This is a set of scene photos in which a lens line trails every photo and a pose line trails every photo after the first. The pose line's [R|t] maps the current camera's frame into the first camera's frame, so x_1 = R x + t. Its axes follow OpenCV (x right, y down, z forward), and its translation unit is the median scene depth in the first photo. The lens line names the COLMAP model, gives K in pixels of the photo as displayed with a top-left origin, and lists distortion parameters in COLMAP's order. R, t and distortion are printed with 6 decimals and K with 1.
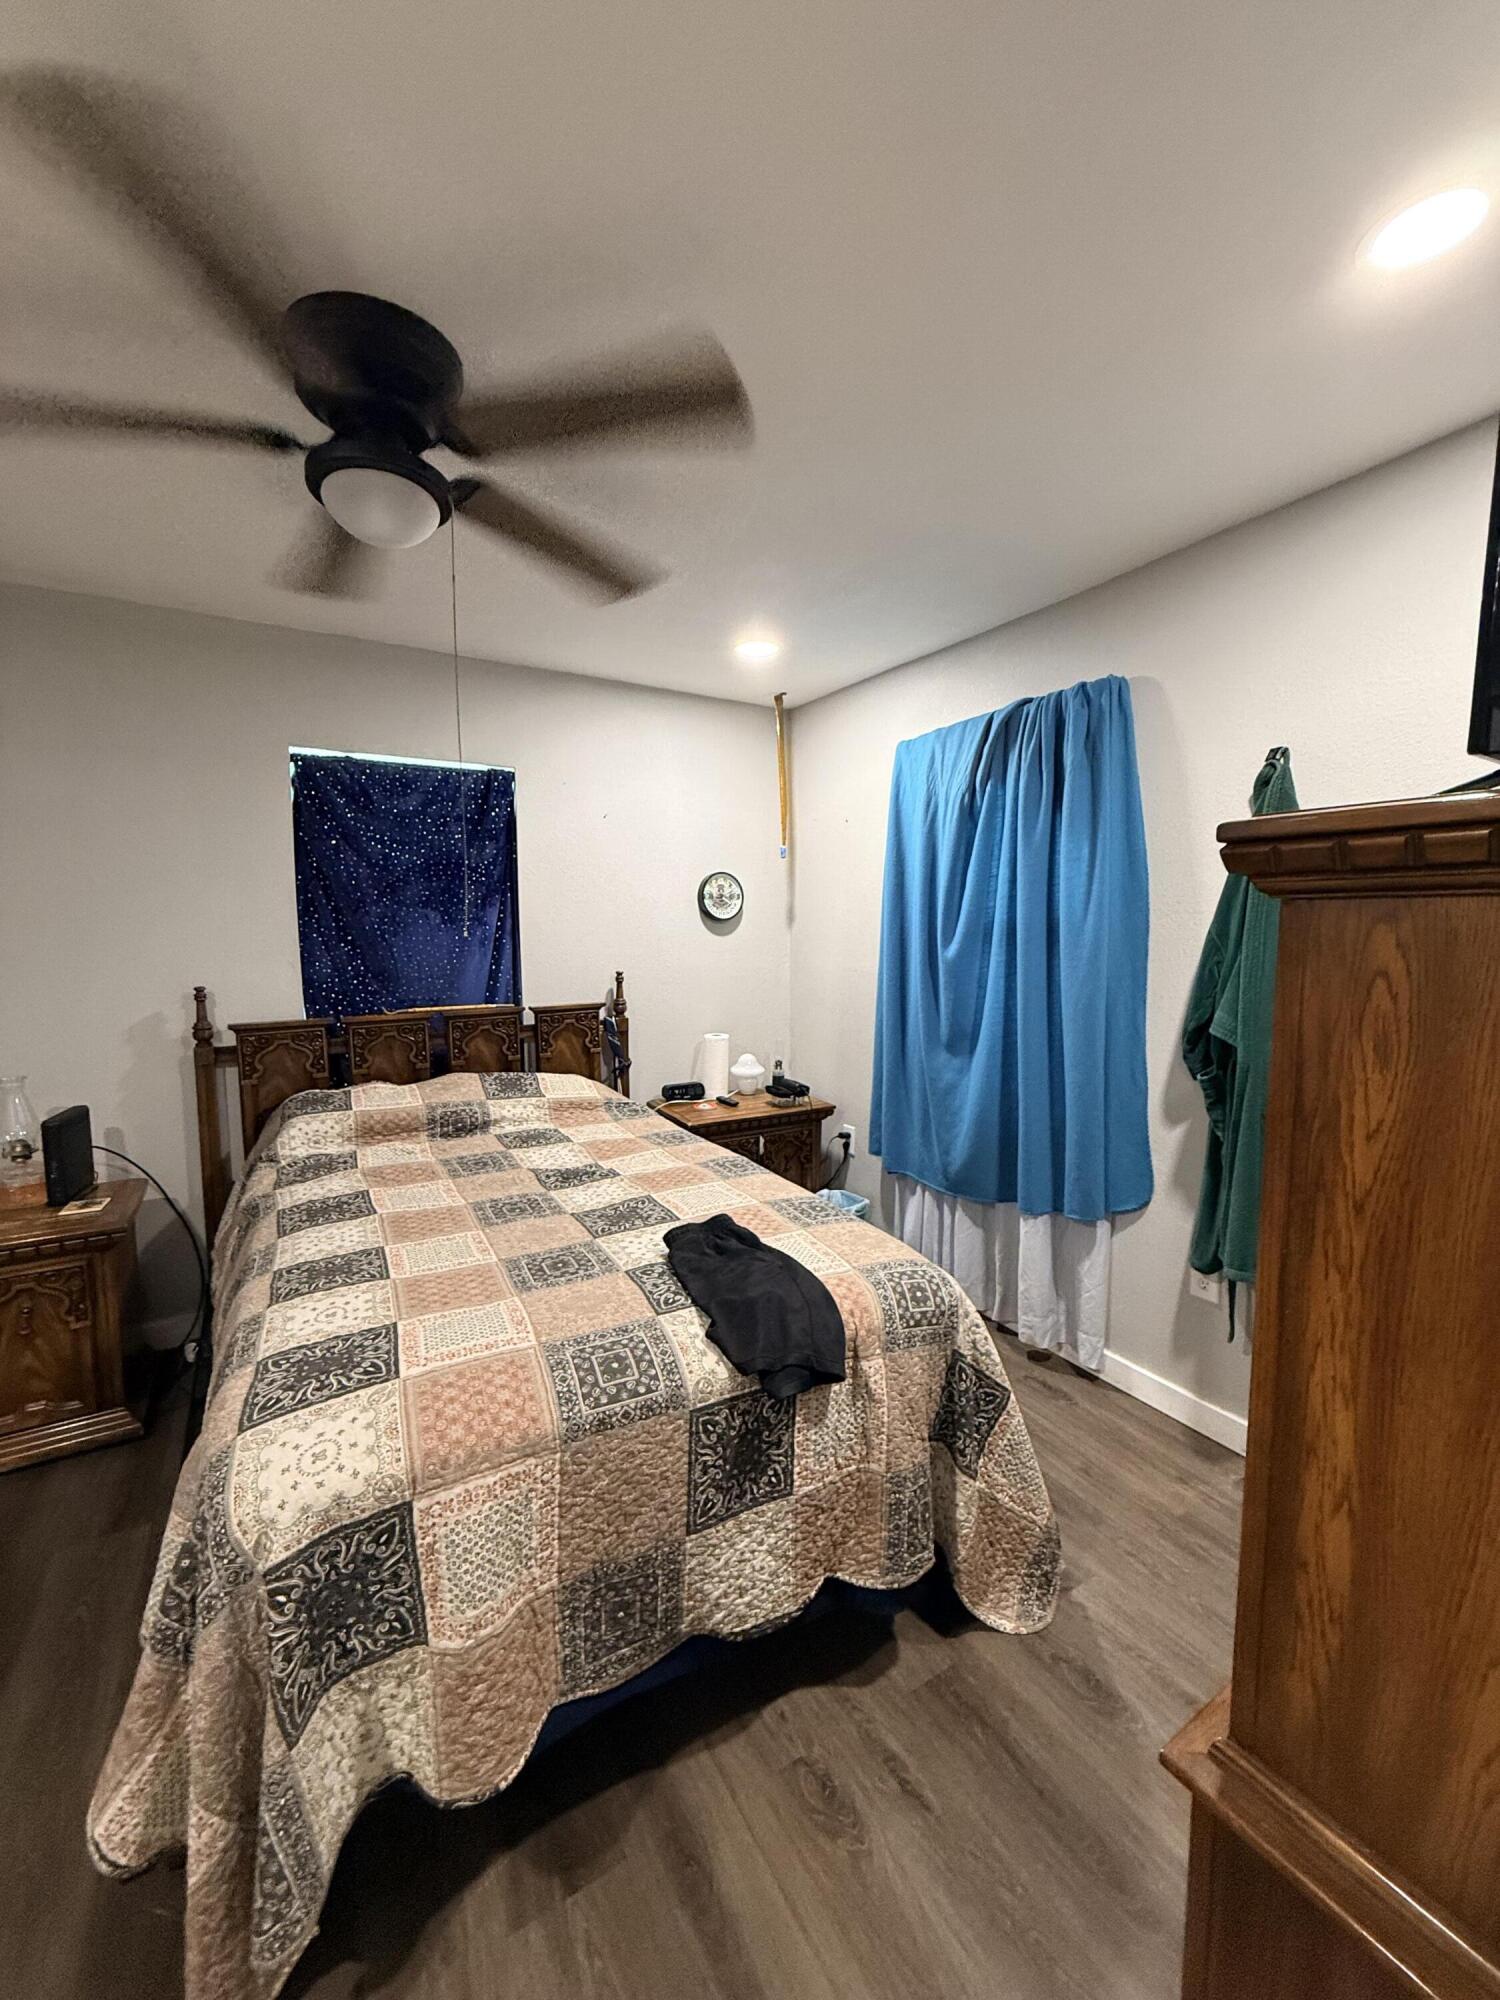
lens RADIAL K [[804.1, 0, 747.4], [0, 804.1, 1000.5], [0, 0, 1]] dist [-0.000344, 0.000888]
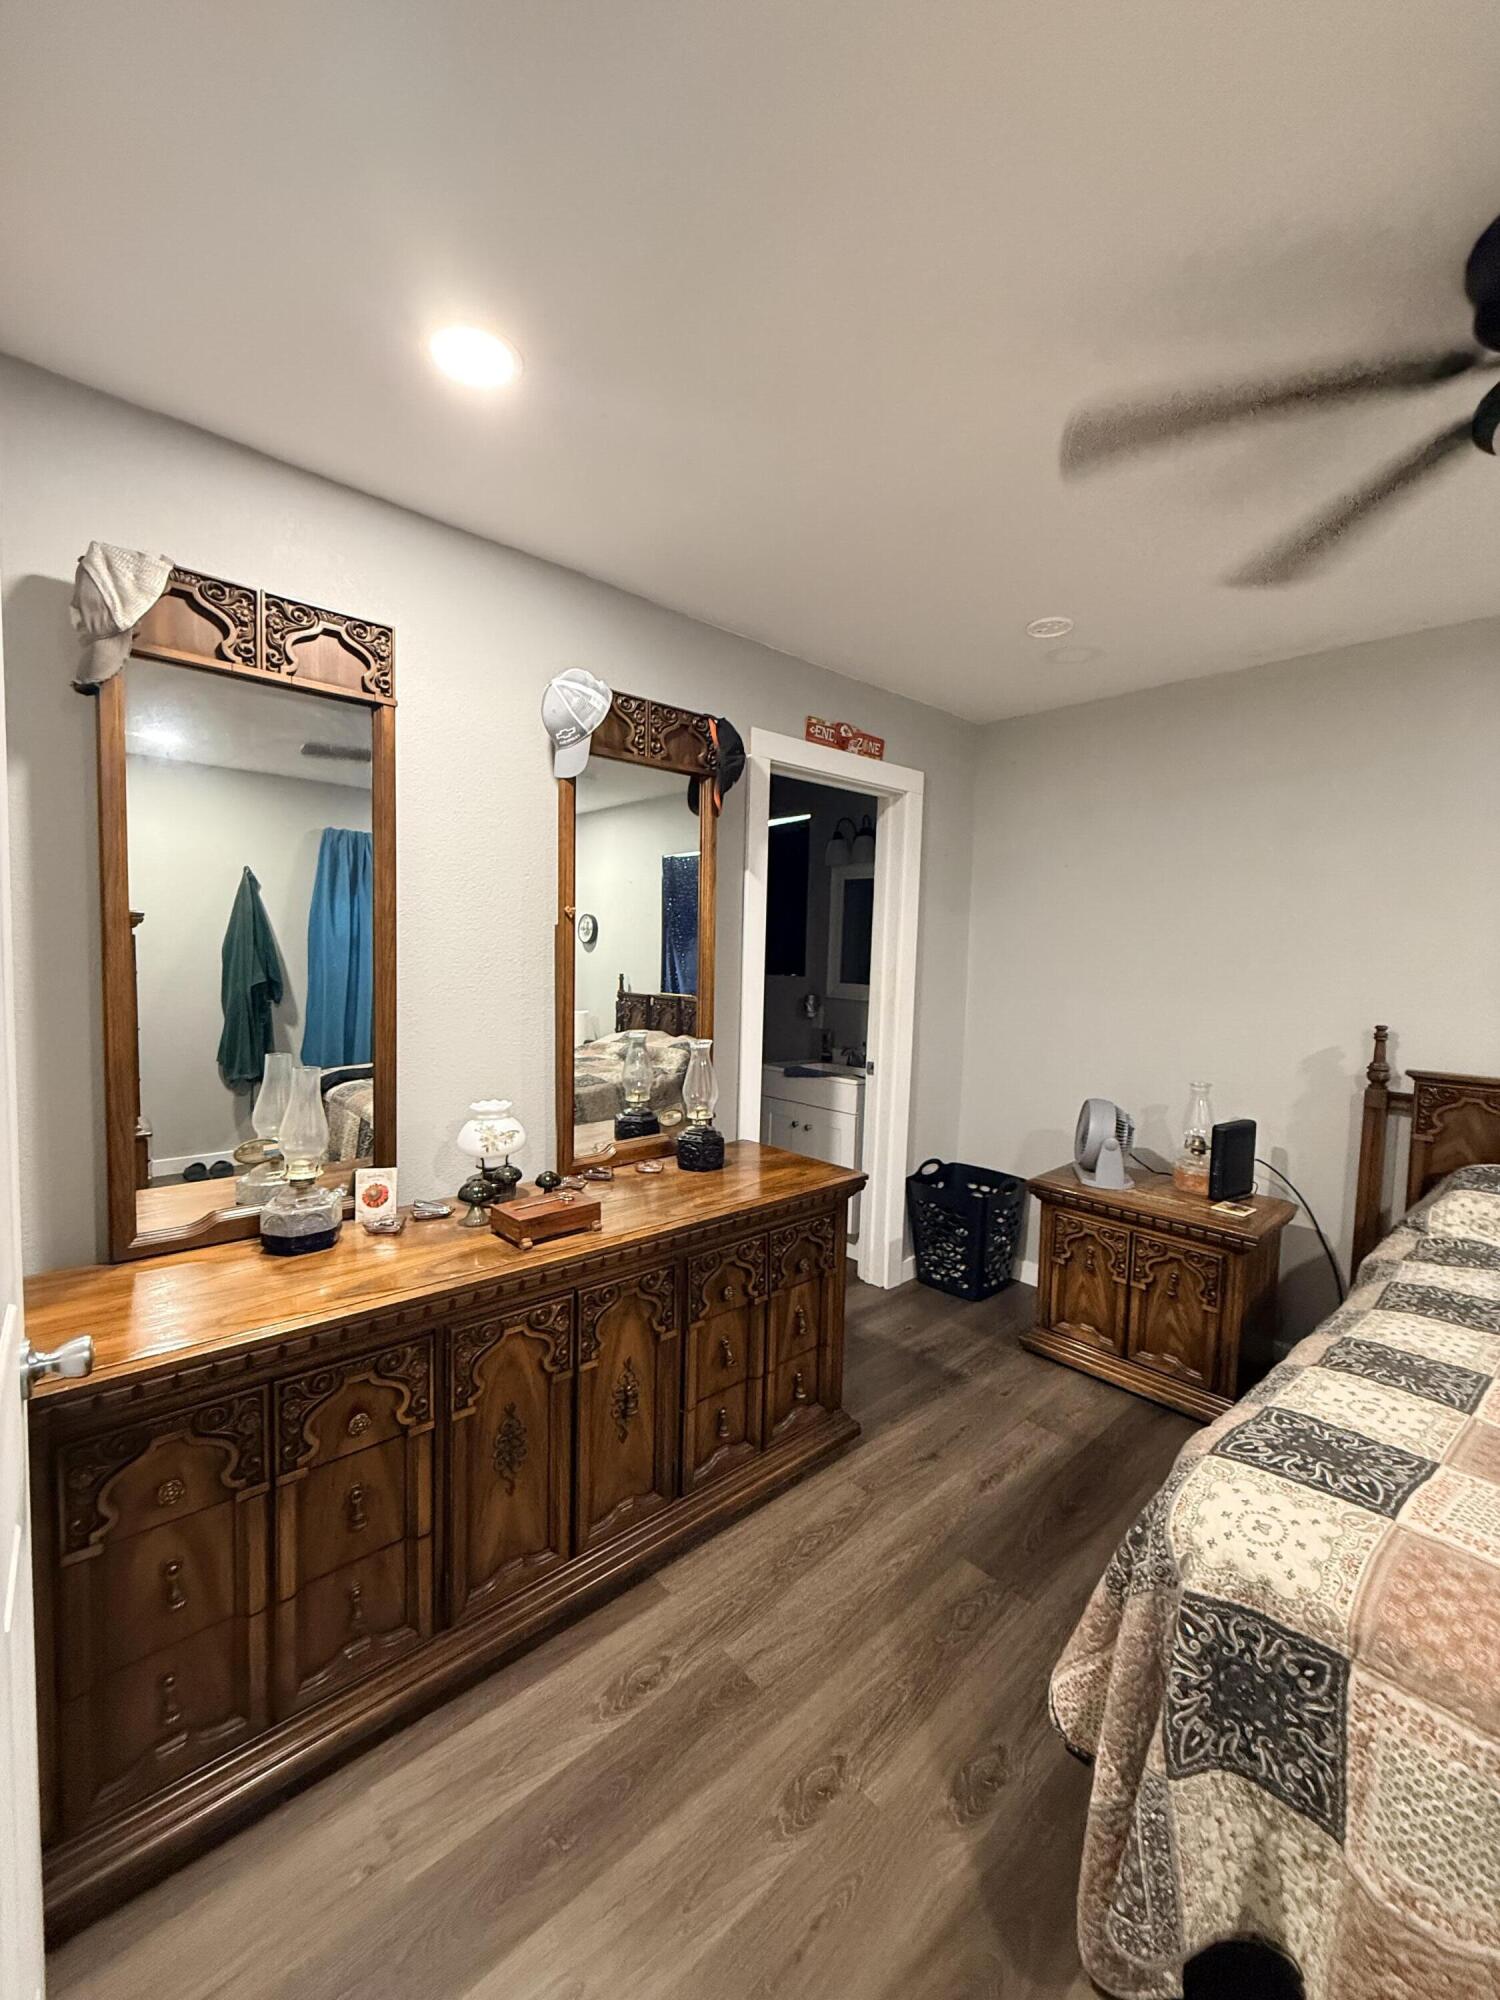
lens RADIAL K [[804.1, 0, 750.5], [0, 804.1, 998.1], [0, 0, 1]] dist [-0.000344, 0.000888]
pose [[0.204284, 0.070455, -0.976373, 0.152409], [-0.117104, 0.992003, 0.047081, -0.011337], [0.971882, 0.104719, 0.210900, 0.117137]]
